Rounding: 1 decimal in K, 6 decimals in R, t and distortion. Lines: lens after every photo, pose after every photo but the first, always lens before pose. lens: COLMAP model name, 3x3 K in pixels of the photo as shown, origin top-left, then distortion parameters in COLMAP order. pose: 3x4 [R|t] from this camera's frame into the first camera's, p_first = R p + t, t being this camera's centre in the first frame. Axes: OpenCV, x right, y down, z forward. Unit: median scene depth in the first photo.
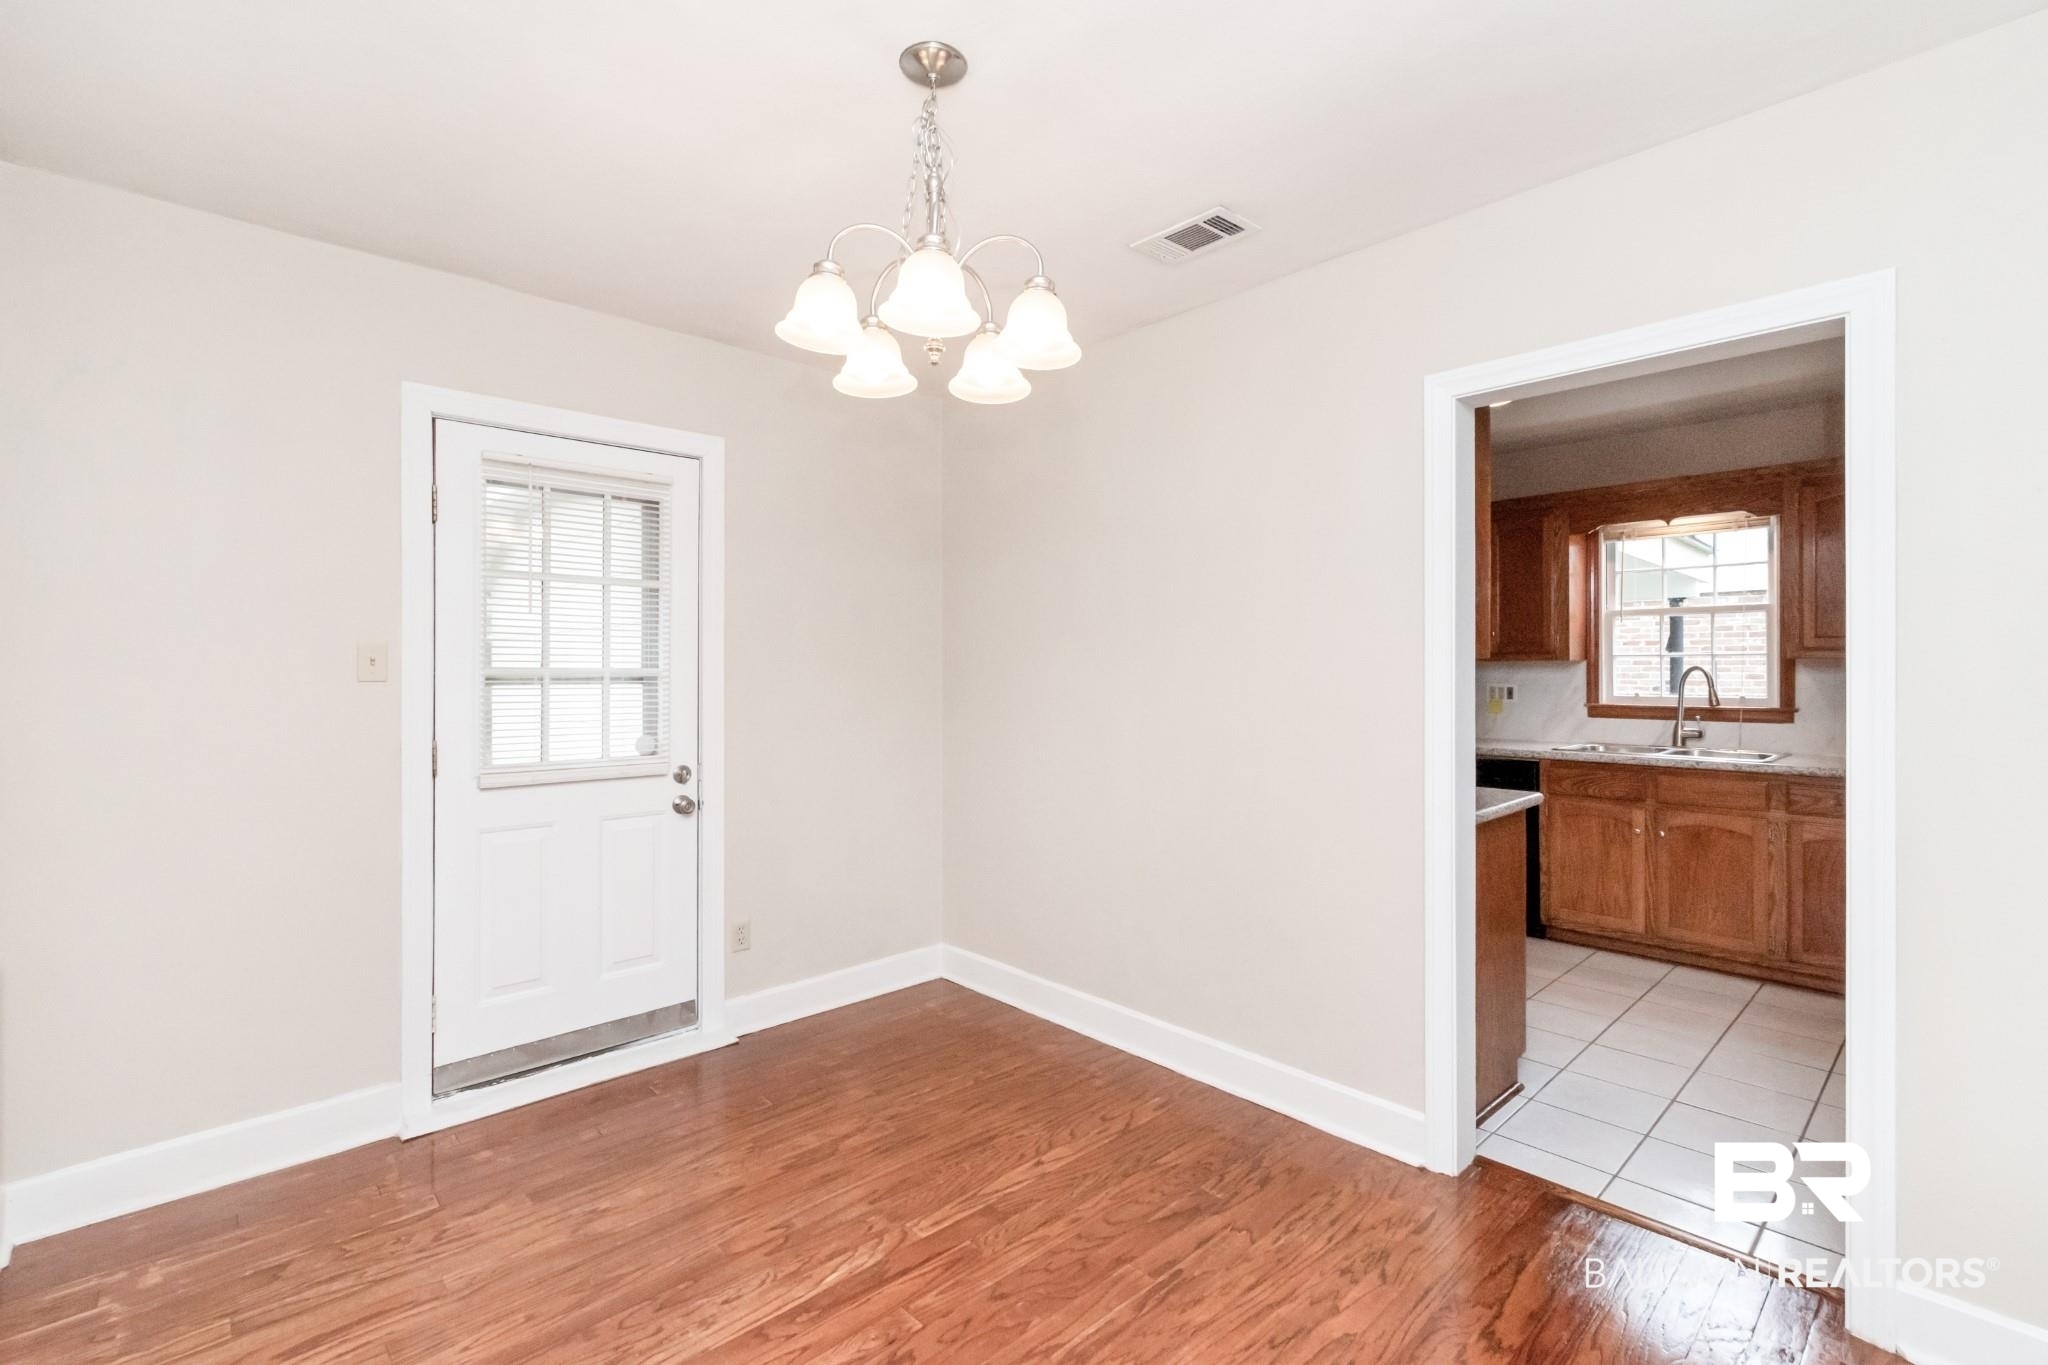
lens RADIAL K [[918.2, 0, 1024.8], [0, 918.2, 661.0], [0, 0, 1]] dist [0.003105, 0.000068]
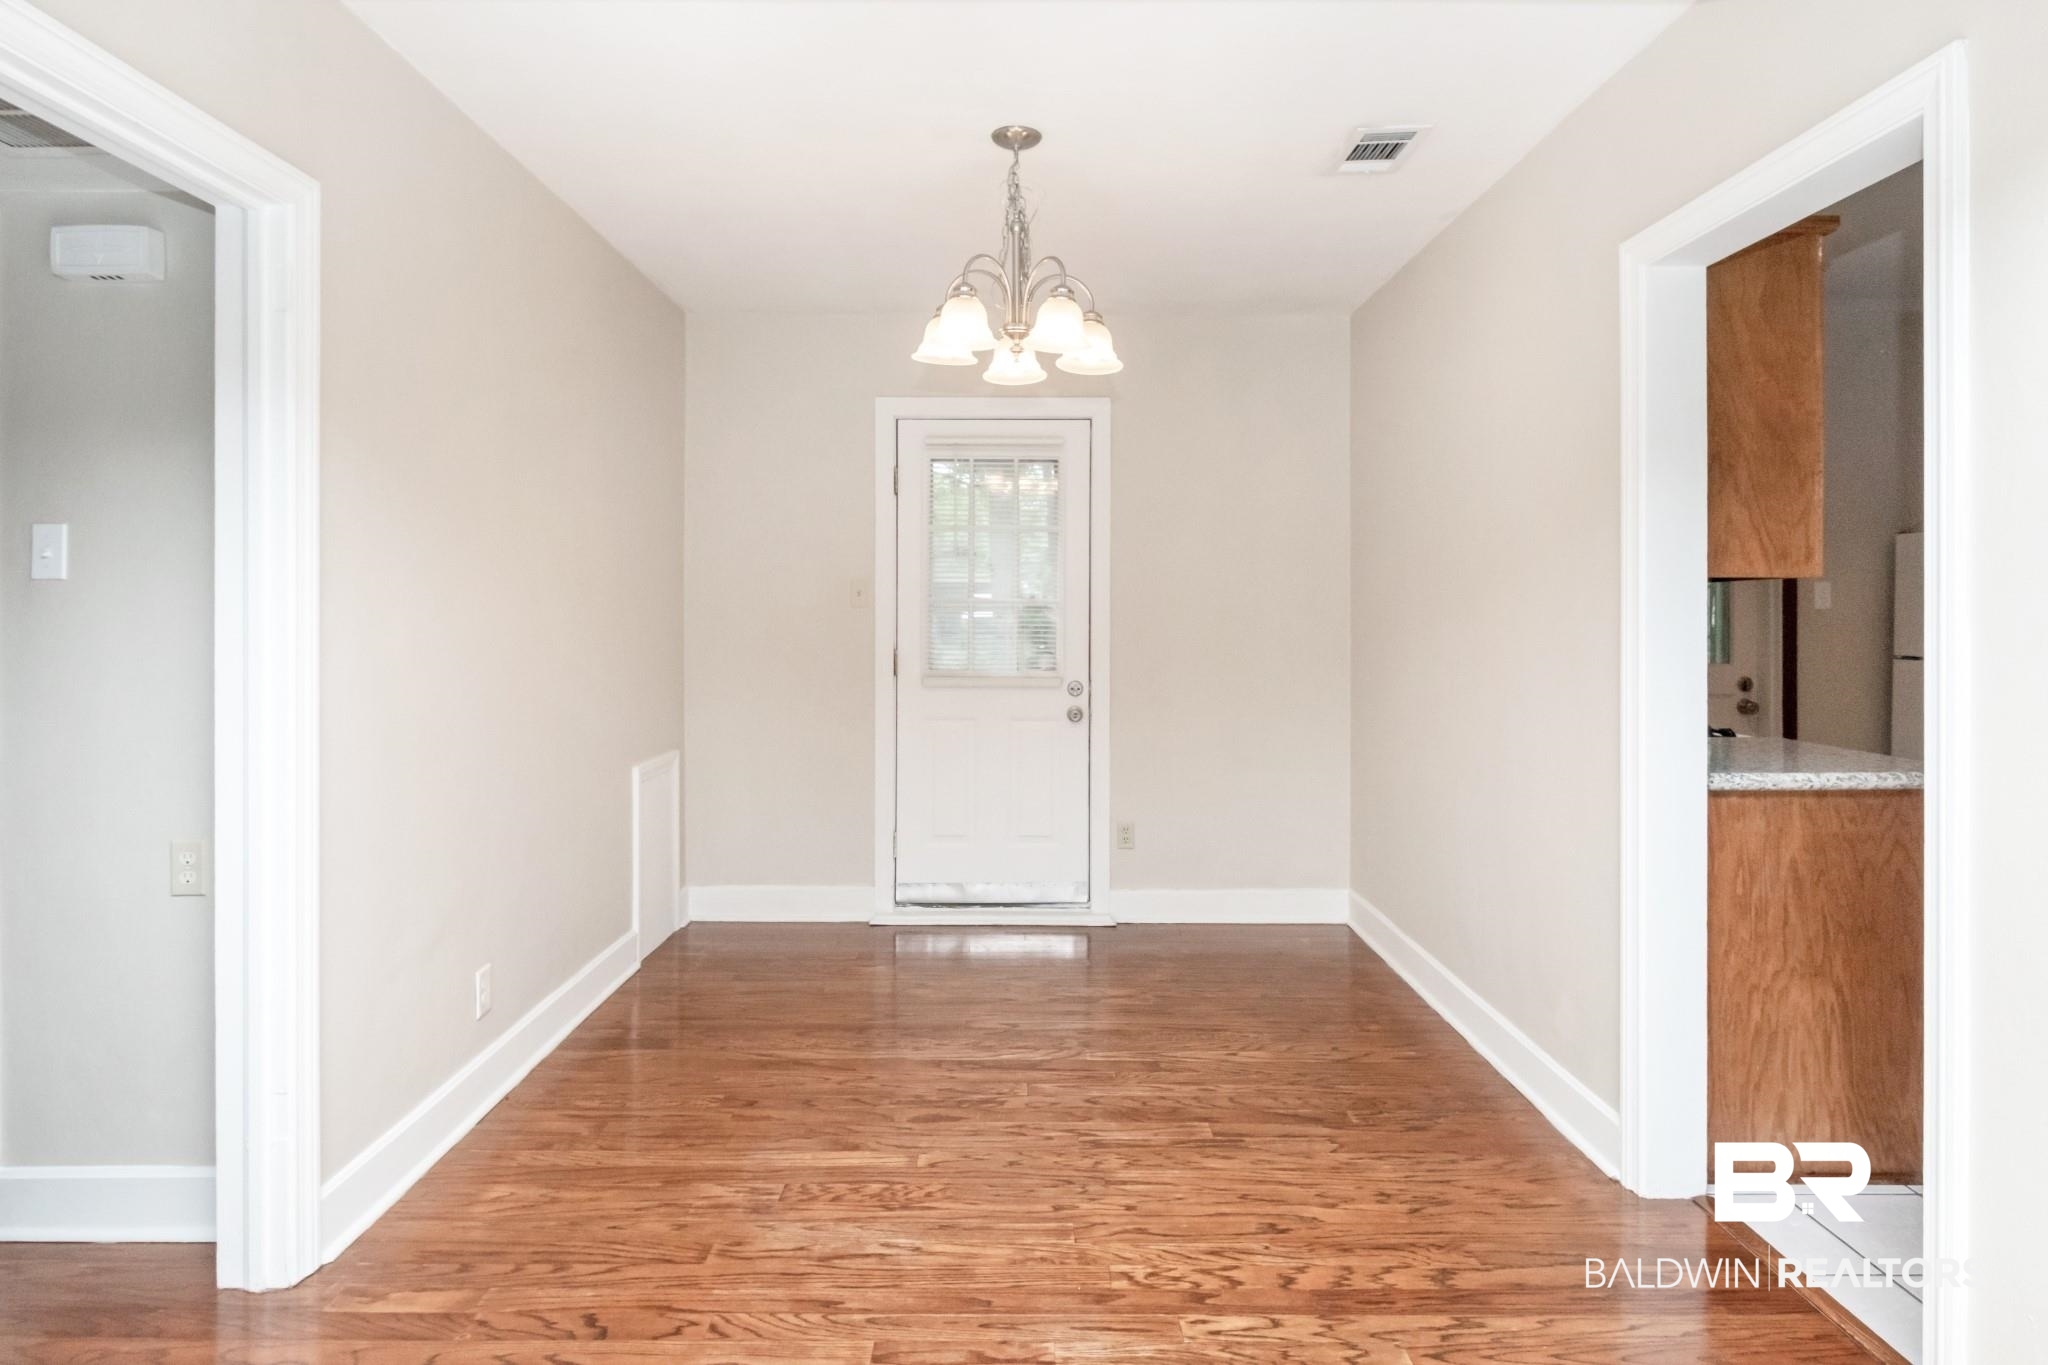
lens RADIAL K [[1126.1, 0, 1025.0], [0, 1126.1, 591.4], [0, 0, 1]] dist [0.004227, 0.000877]
pose [[0.726537, -0.012017, -0.687023, 0.729014], [0.001994, 0.999880, -0.015380, 0.026275], [0.687125, 0.009804, 0.726473, -0.122762]]
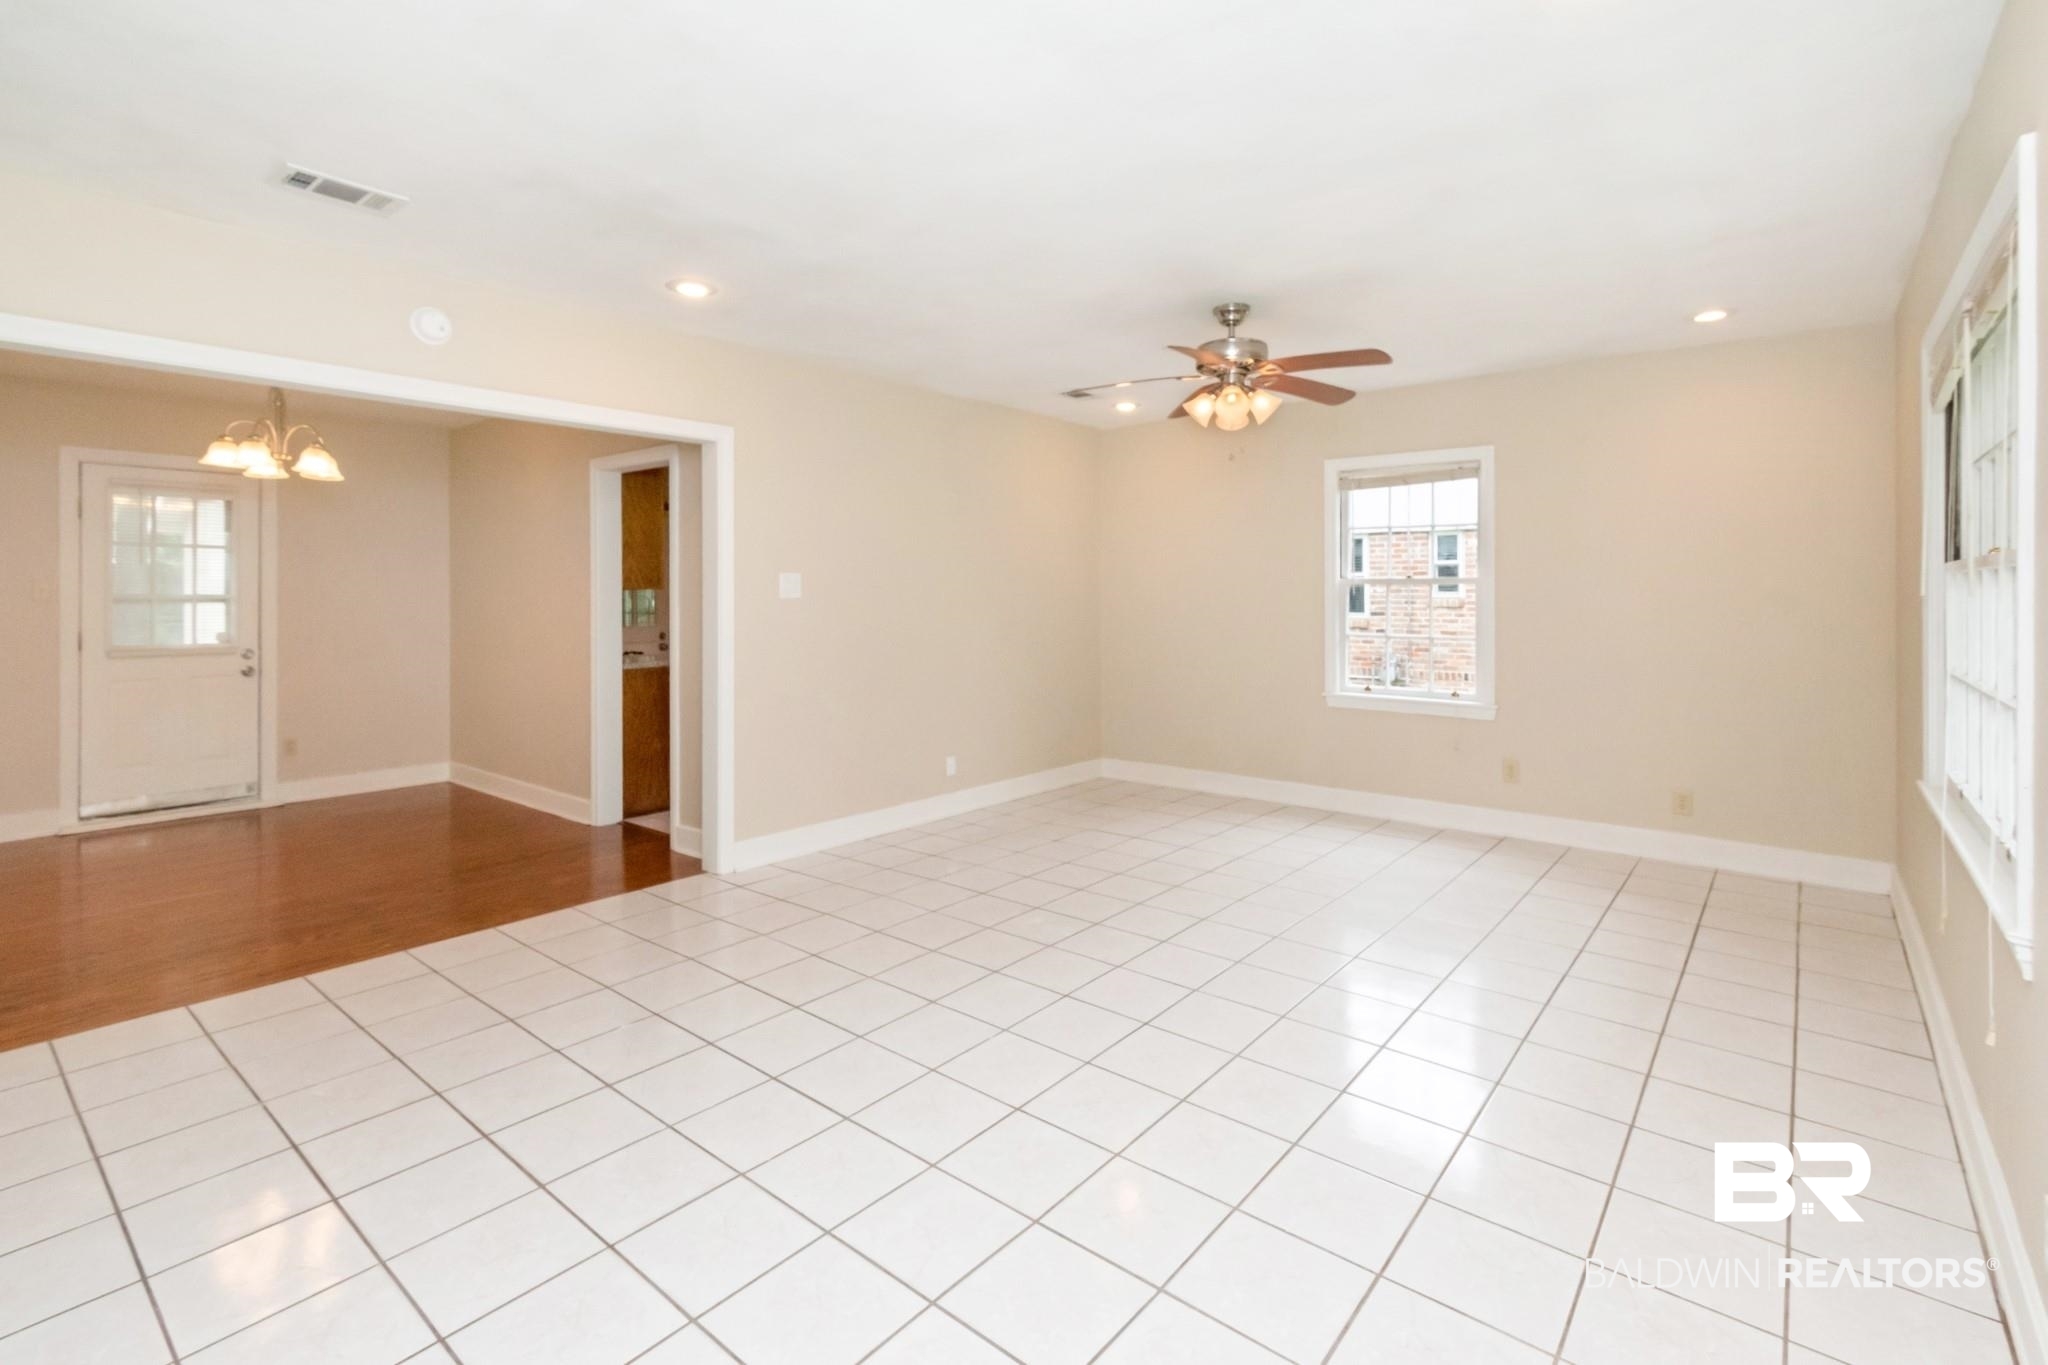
lens RADIAL K [[947.7, 0, 1035.7], [0, 947.7, 582.9], [0, 0, 1]] dist [-0.000999, -0.001369]
pose [[0.991180, 0.000711, 0.132524, 1.128943], [-0.000549, 0.999999, -0.001261, -0.016273], [-0.132525, 0.001177, 0.991179, -1.283110]]
